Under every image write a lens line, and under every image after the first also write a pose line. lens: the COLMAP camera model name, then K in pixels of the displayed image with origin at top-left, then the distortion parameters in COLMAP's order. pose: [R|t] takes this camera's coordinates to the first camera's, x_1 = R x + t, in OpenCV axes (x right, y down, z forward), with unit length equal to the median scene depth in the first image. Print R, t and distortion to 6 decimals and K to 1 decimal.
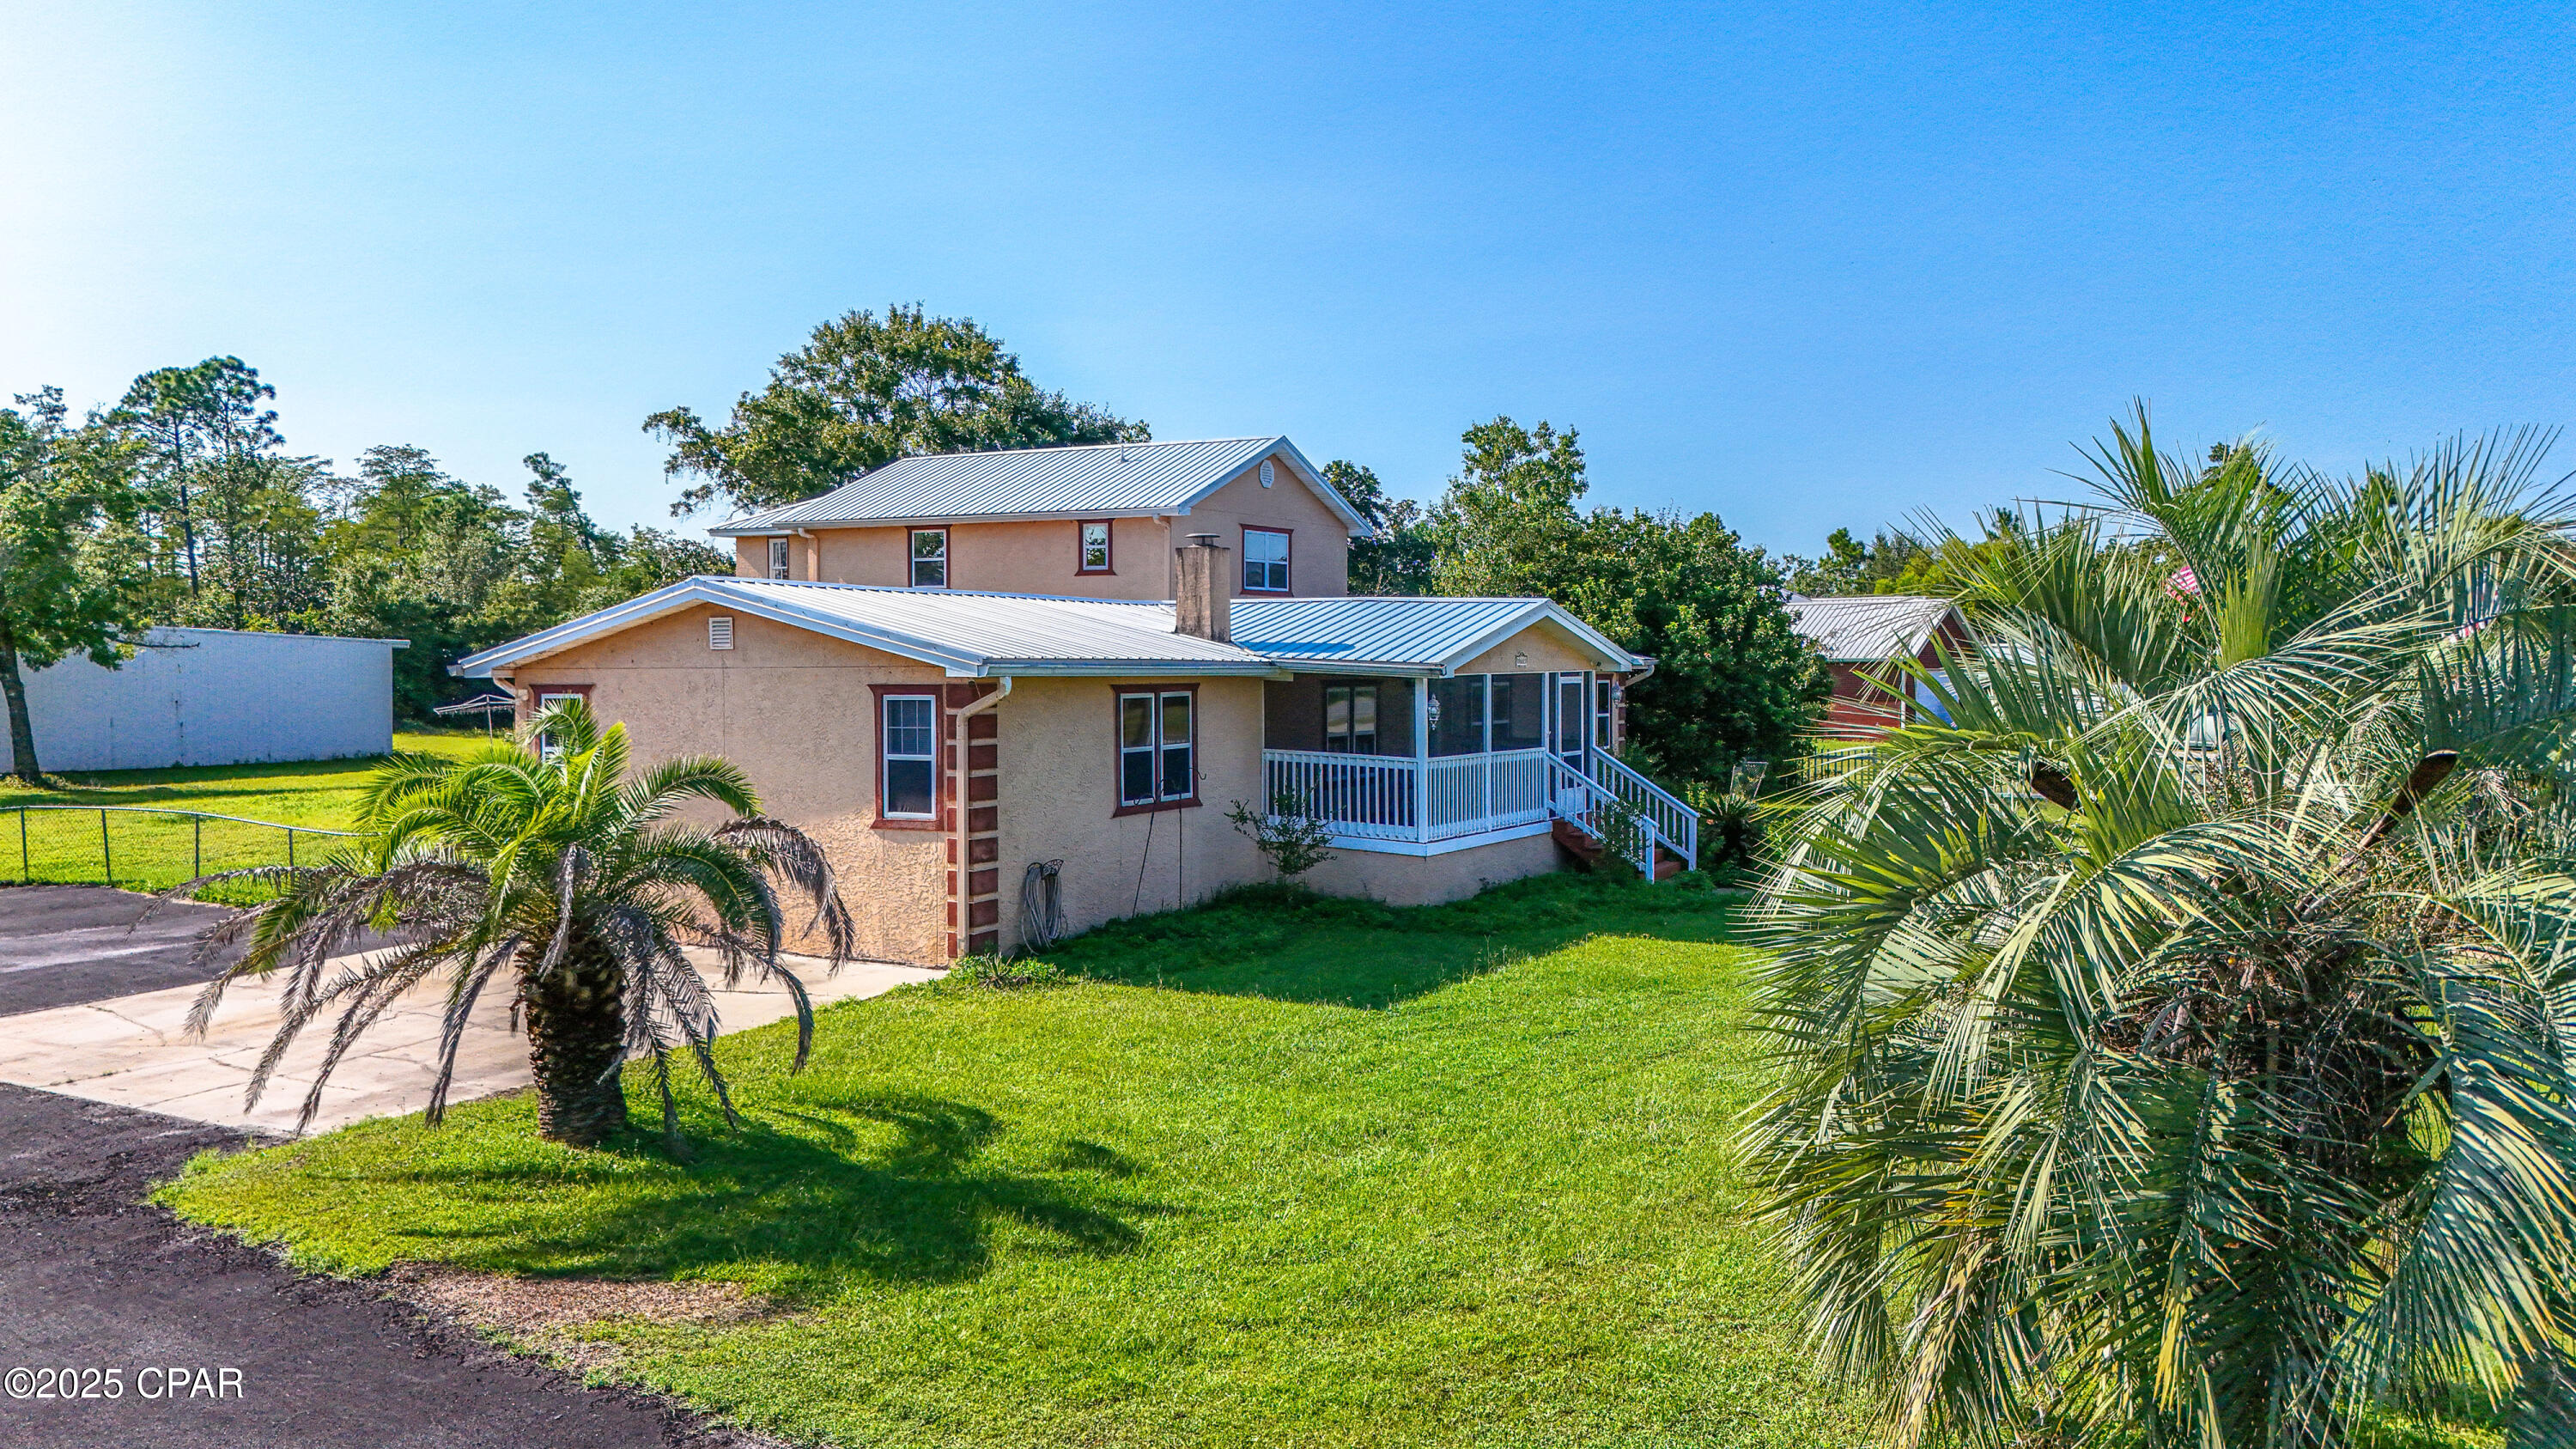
lens RADIAL K [[1886.5, 0, 1303.6], [0, 1886.5, 724.5], [0, 0, 1]] dist [0.053418, -0.050687]
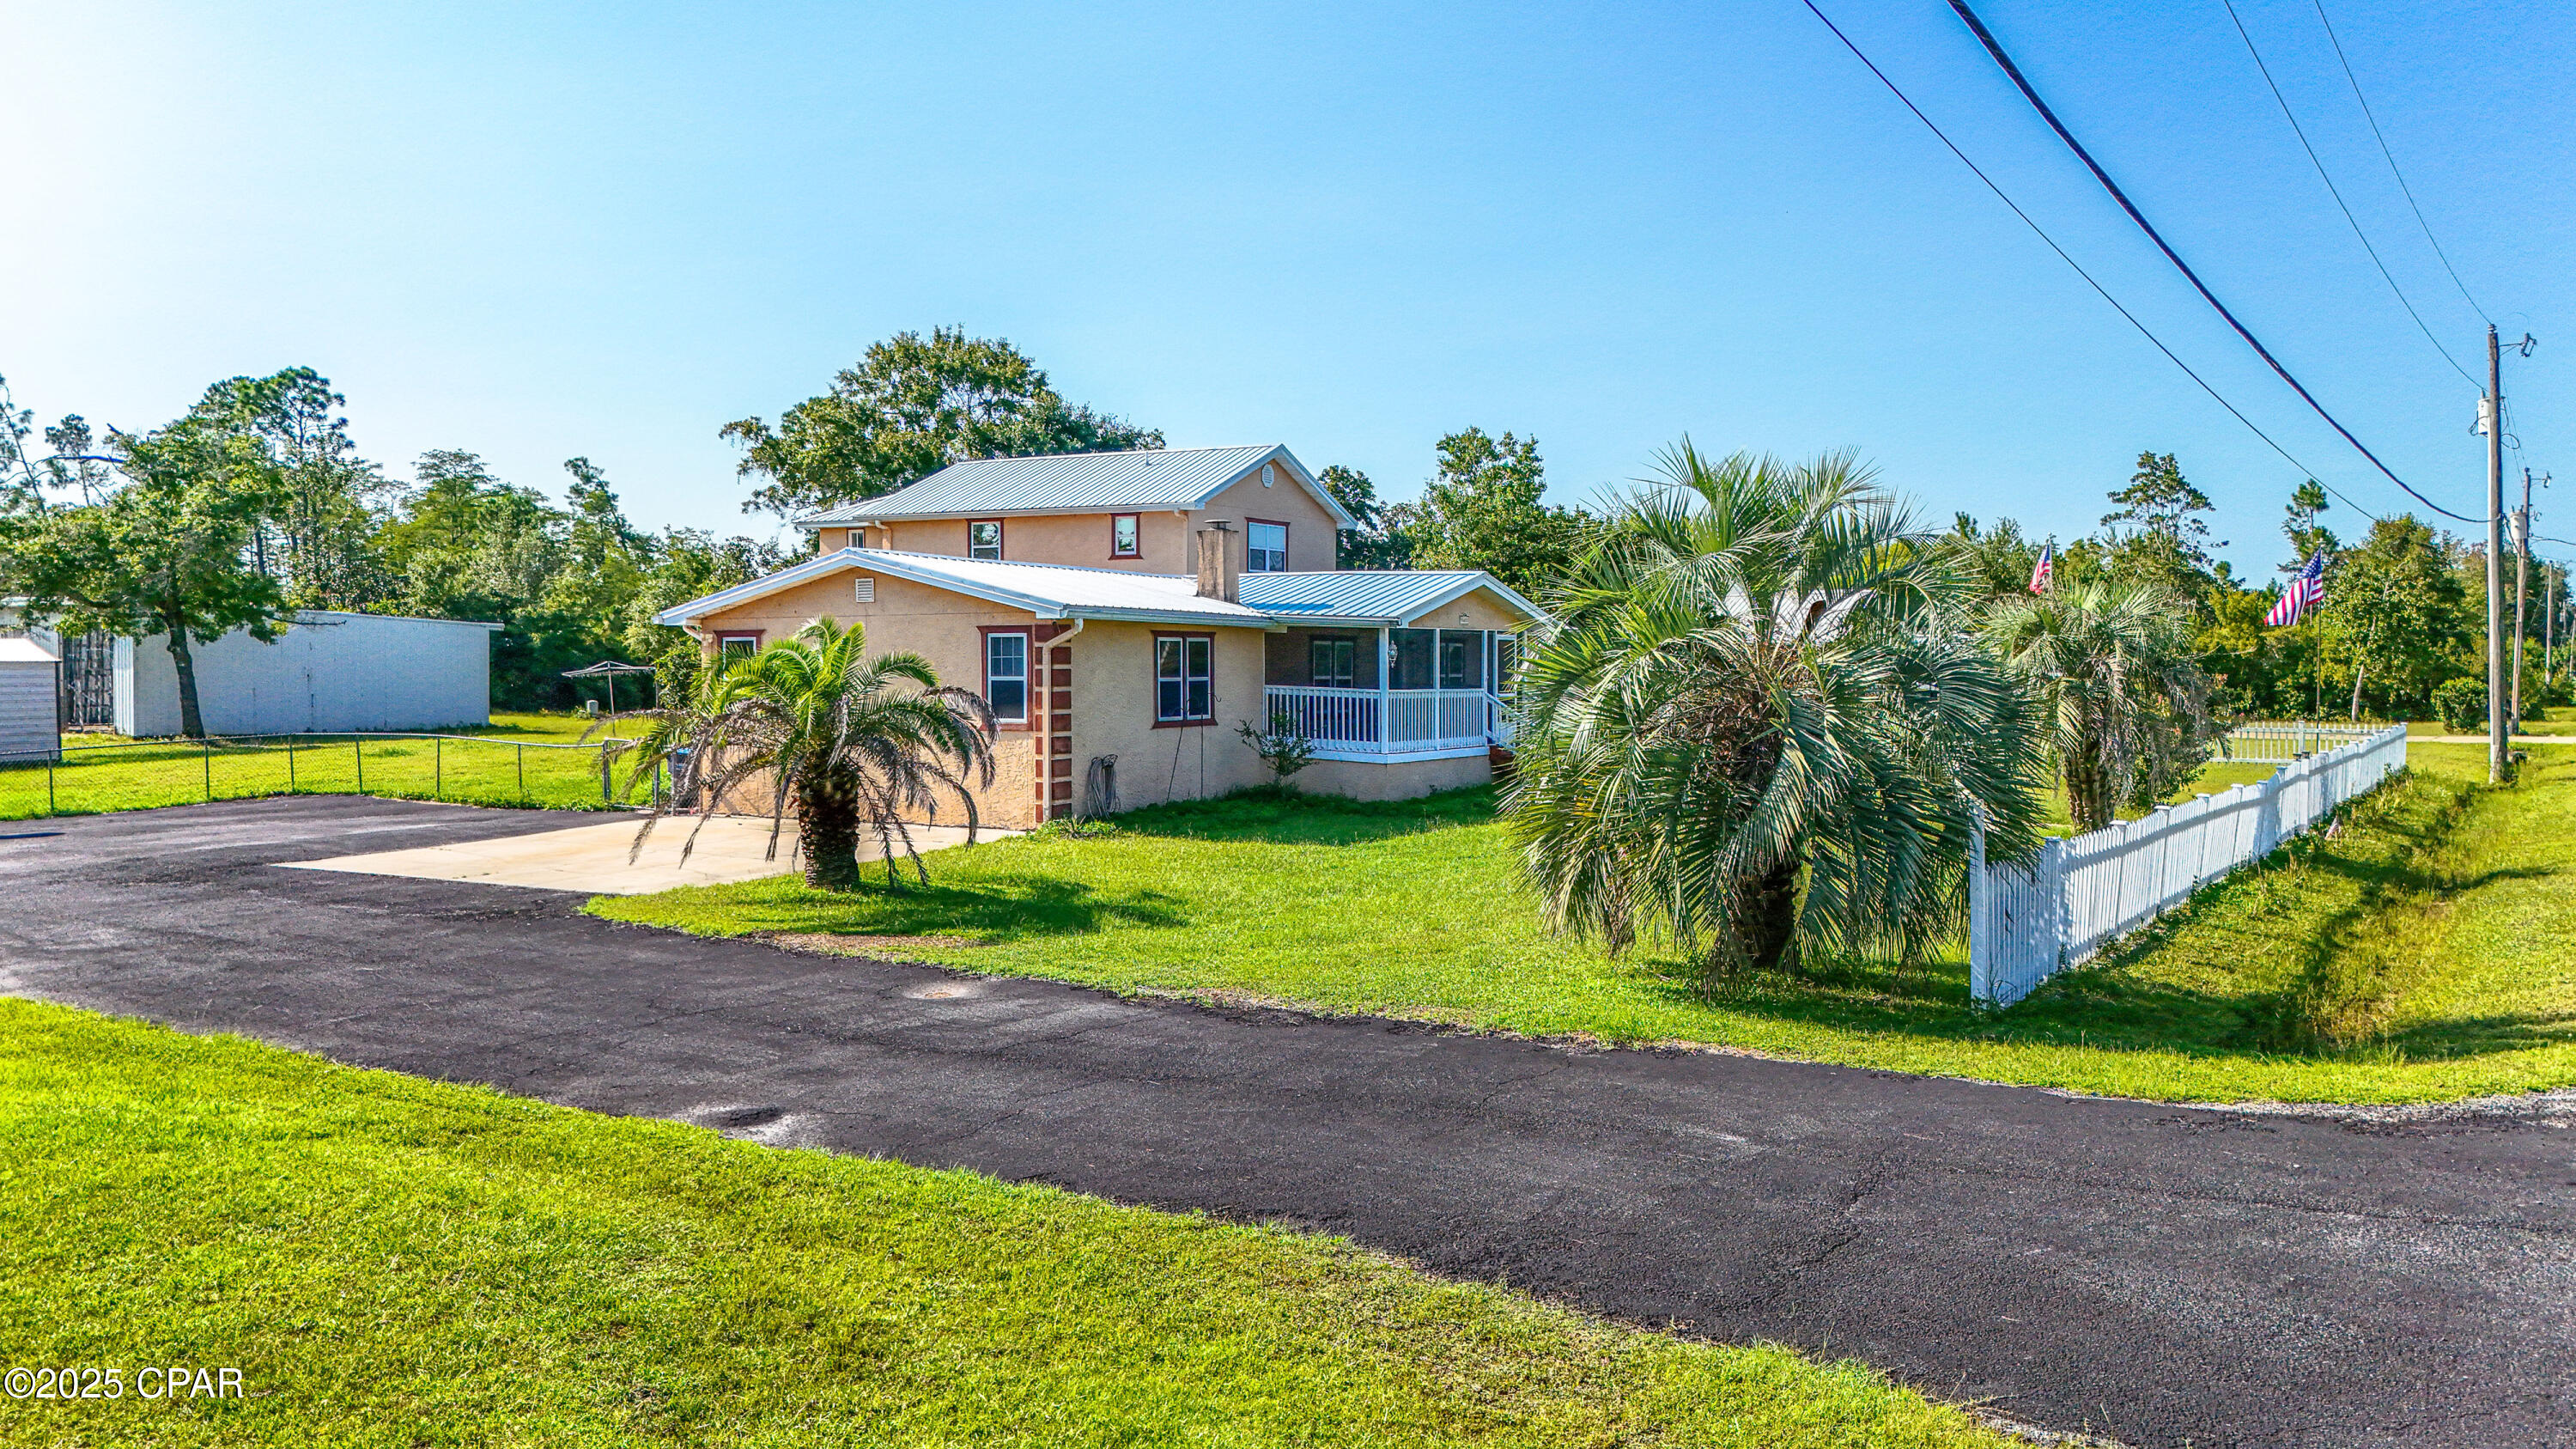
lens RADIAL K [[1886.5, 0, 1303.6], [0, 1886.5, 724.5], [0, 0, 1]] dist [0.053418, -0.050687]
pose [[0.999997, 0.002382, -0.000823, 0.004504], [-0.002384, 0.999992, -0.003078, 0.028324], [0.000816, 0.003080, 0.999995, -0.194964]]
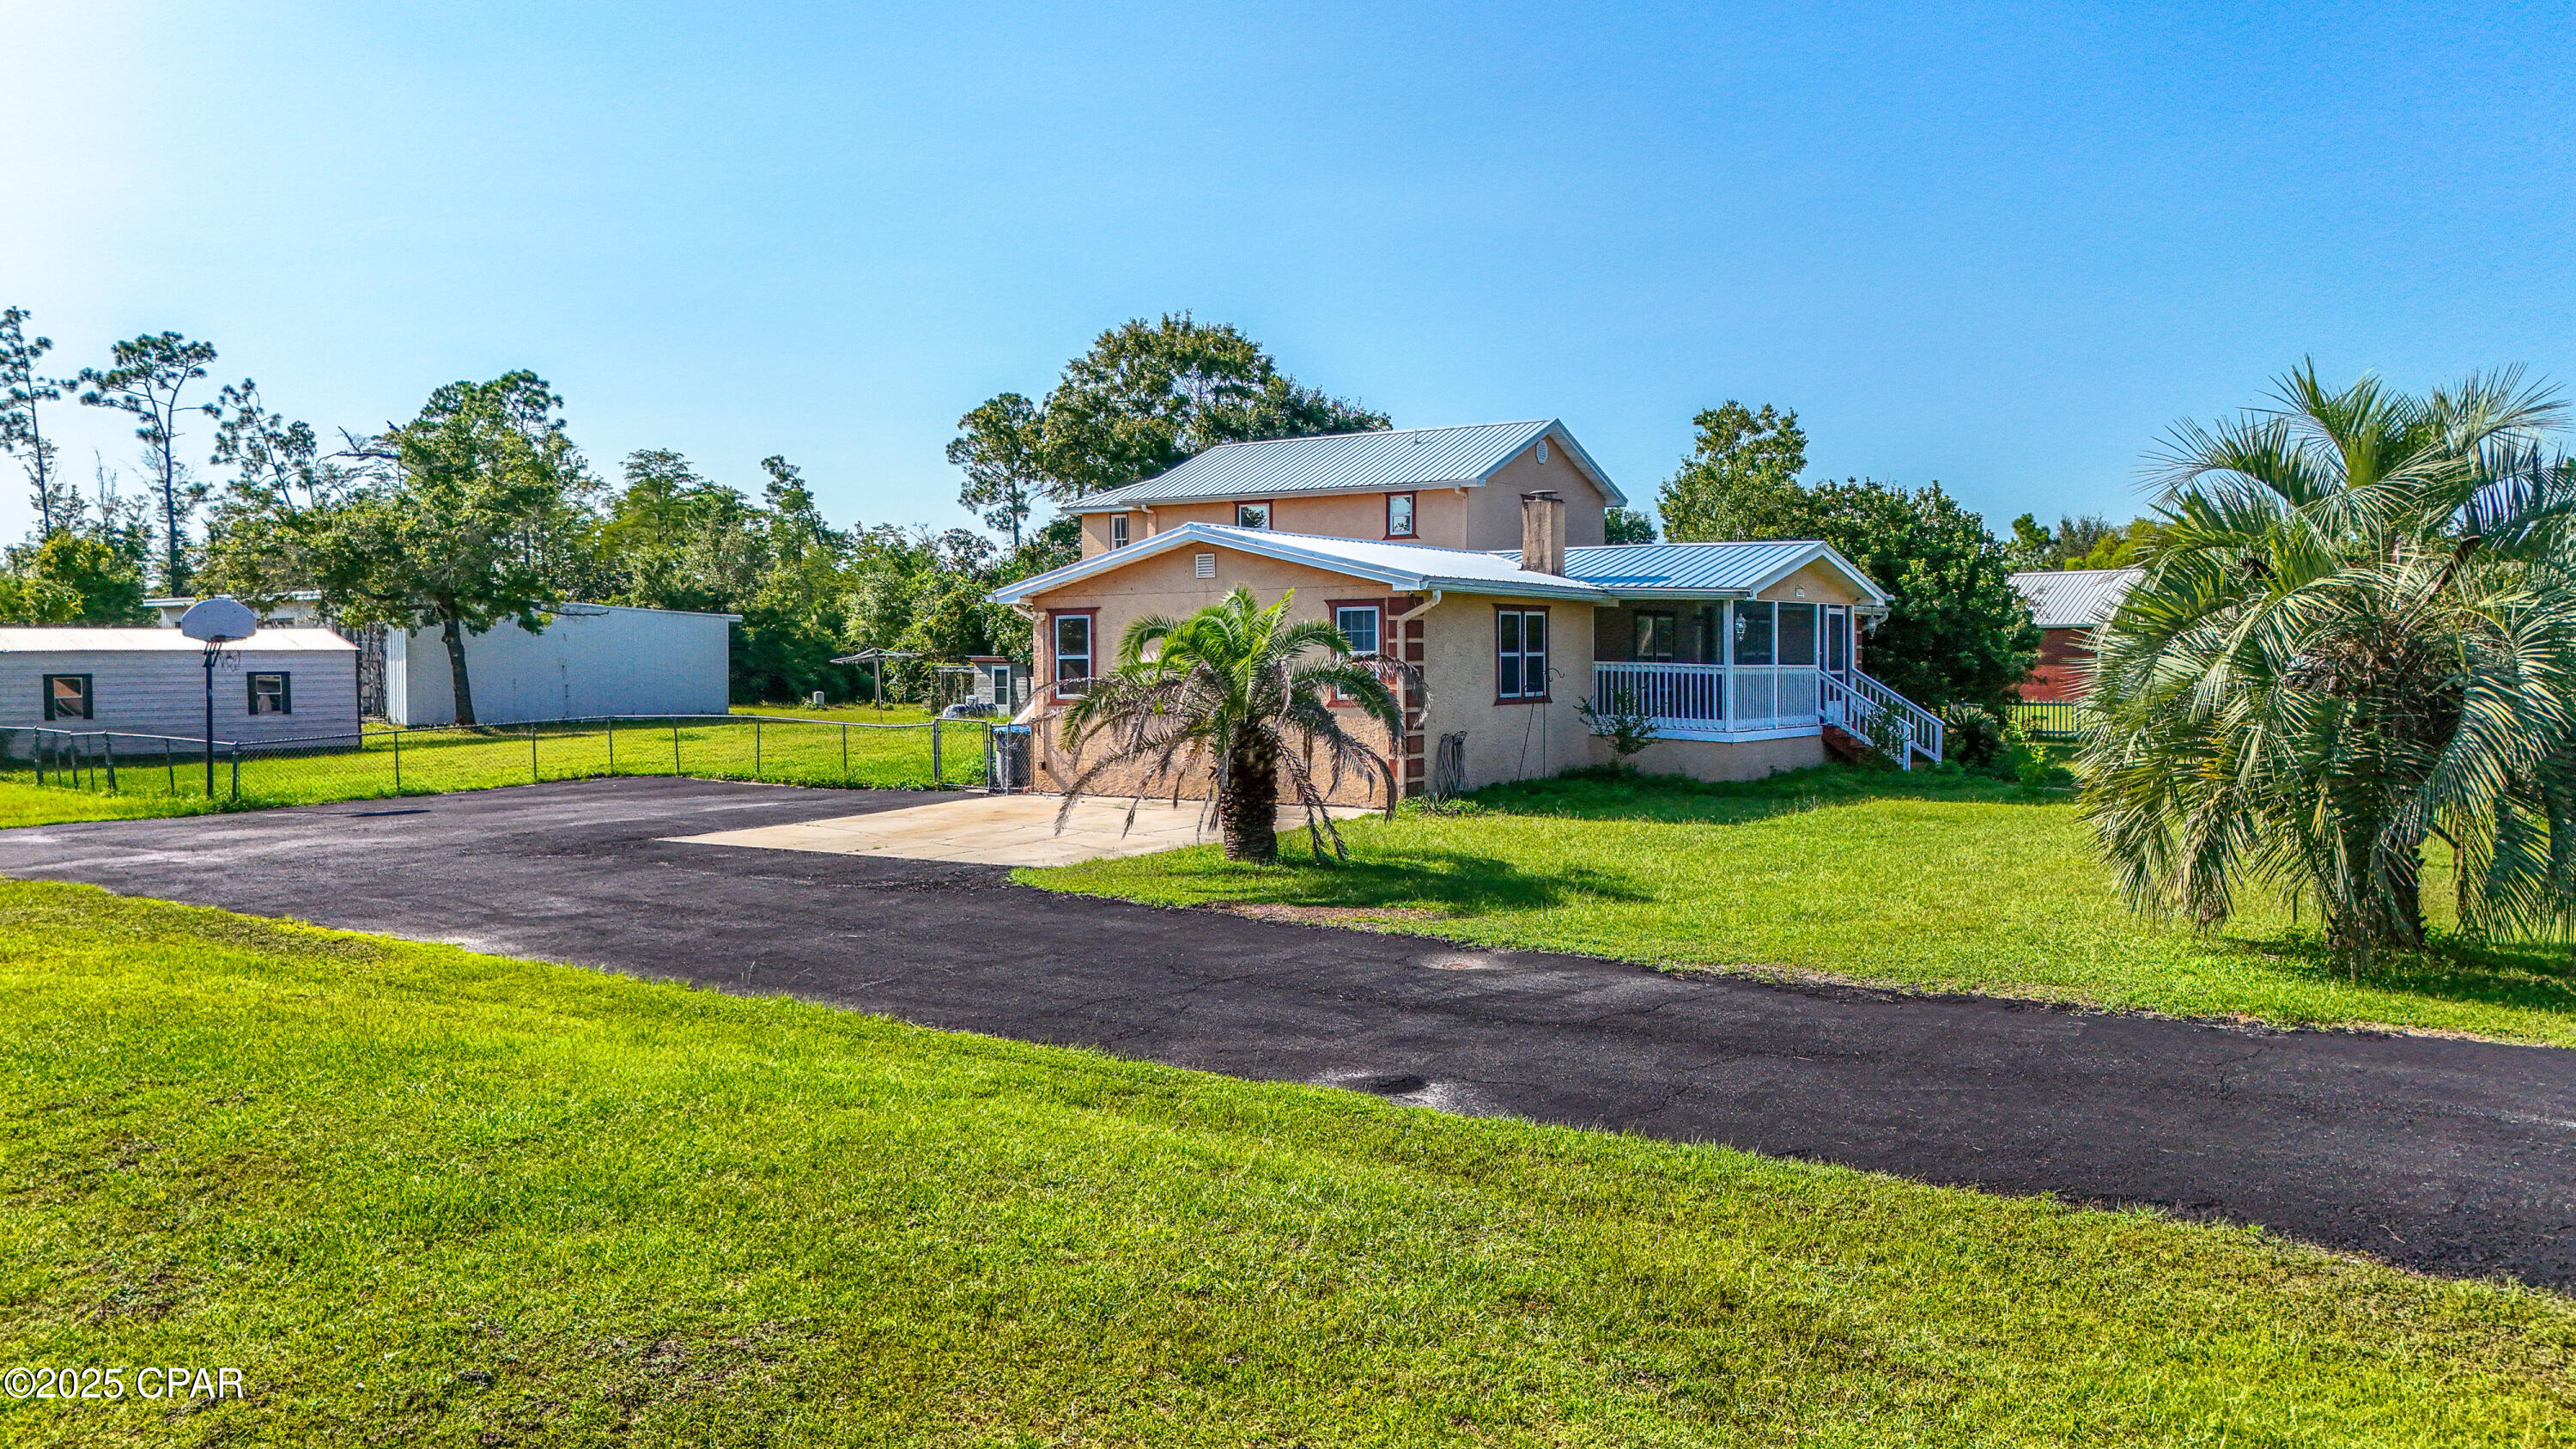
lens RADIAL K [[1892.8, 0, 1288.0], [0, 1892.8, 724.5], [0, 0, 1]] dist [0.101564, -0.154523]
pose [[0.996298, 0.000002, -0.085963, -0.073667], [-0.000080, 1.000000, -0.000905, 0.035955], [0.085963, 0.000908, 0.996298, -0.179937]]
